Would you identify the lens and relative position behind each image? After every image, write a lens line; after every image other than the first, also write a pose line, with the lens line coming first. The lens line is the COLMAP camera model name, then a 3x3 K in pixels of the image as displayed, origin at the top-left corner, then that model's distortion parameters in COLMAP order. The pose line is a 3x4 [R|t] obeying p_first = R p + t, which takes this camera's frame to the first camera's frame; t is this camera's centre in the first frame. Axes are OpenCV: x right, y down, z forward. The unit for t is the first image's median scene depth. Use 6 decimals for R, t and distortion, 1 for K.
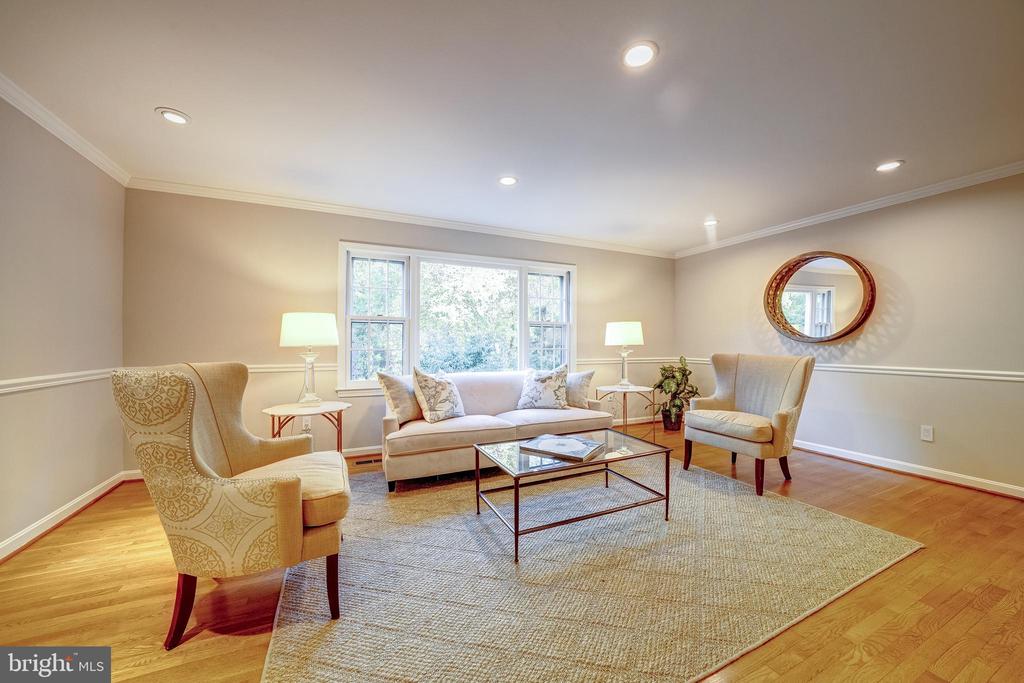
lens RADIAL K [[367.7, 0, 513.7], [0, 367.7, 337.1], [0, 0, 1]] dist [-0.020930, 0.000518]
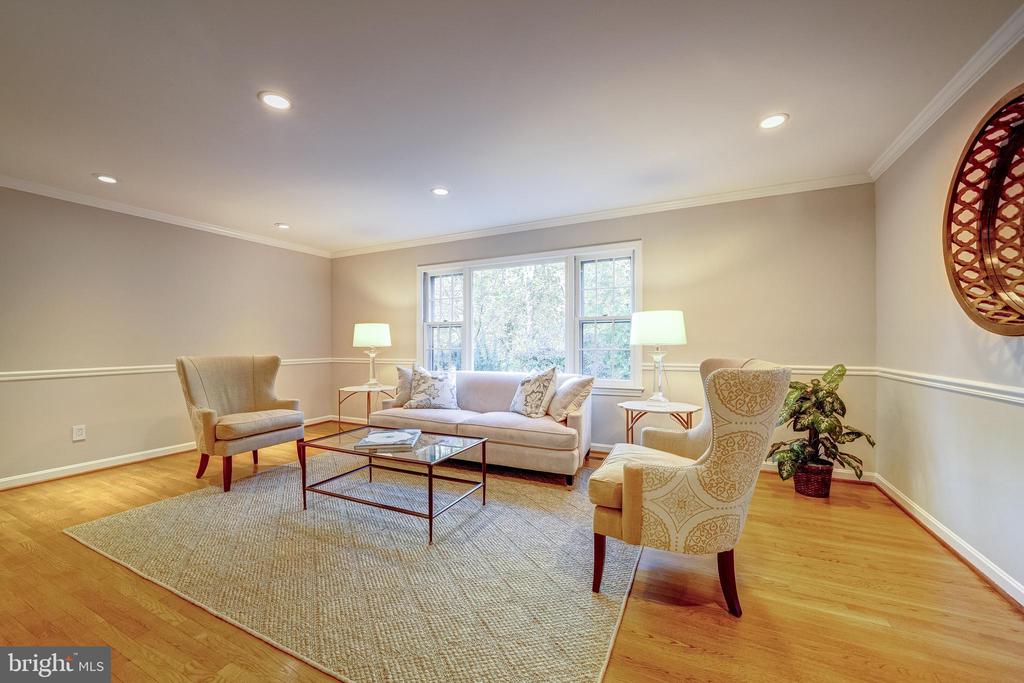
lens RADIAL K [[385.0, 0, 511.3], [0, 385.0, 345.5], [0, 0, 1]] dist [-0.009134, 0.000244]
pose [[0.640083, -0.001706, -0.768304, 0.946219], [0.020704, 0.999673, 0.015029, 0.009478], [0.768027, -0.025526, 0.639908, 0.424355]]
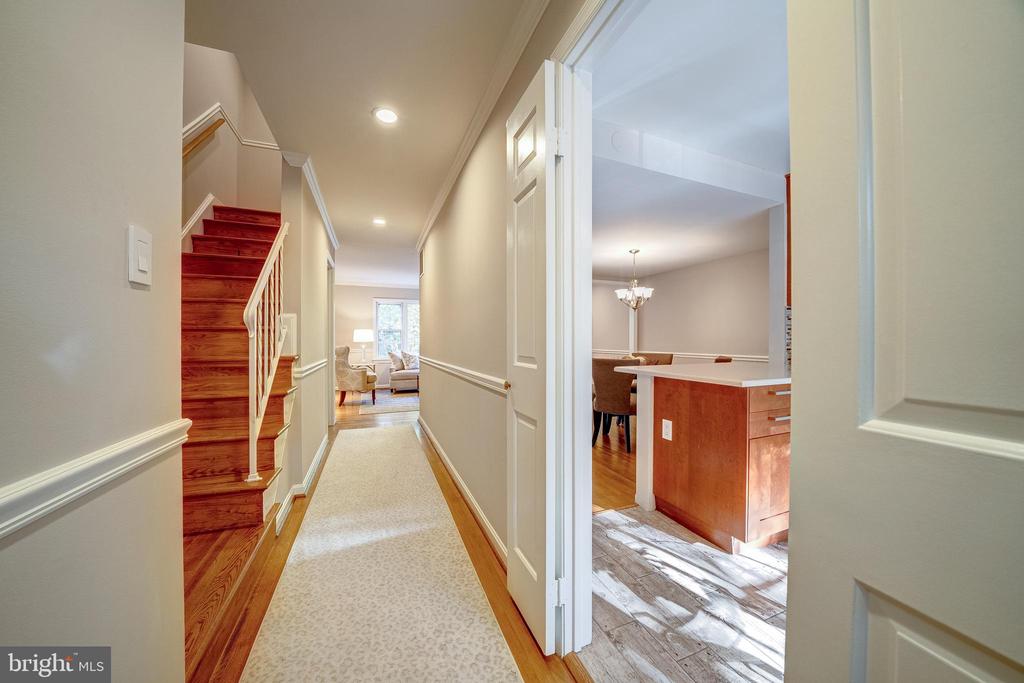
lens RADIAL K [[367.7, 0, 510.6], [0, 367.7, 343.6], [0, 0, 1]] dist [-0.020930, 0.000518]
pose [[0.996609, -0.000676, -0.082278, 0.730379], [0.002990, 0.999603, 0.028008, -0.034569], [0.082226, -0.028159, 0.996216, -1.569949]]
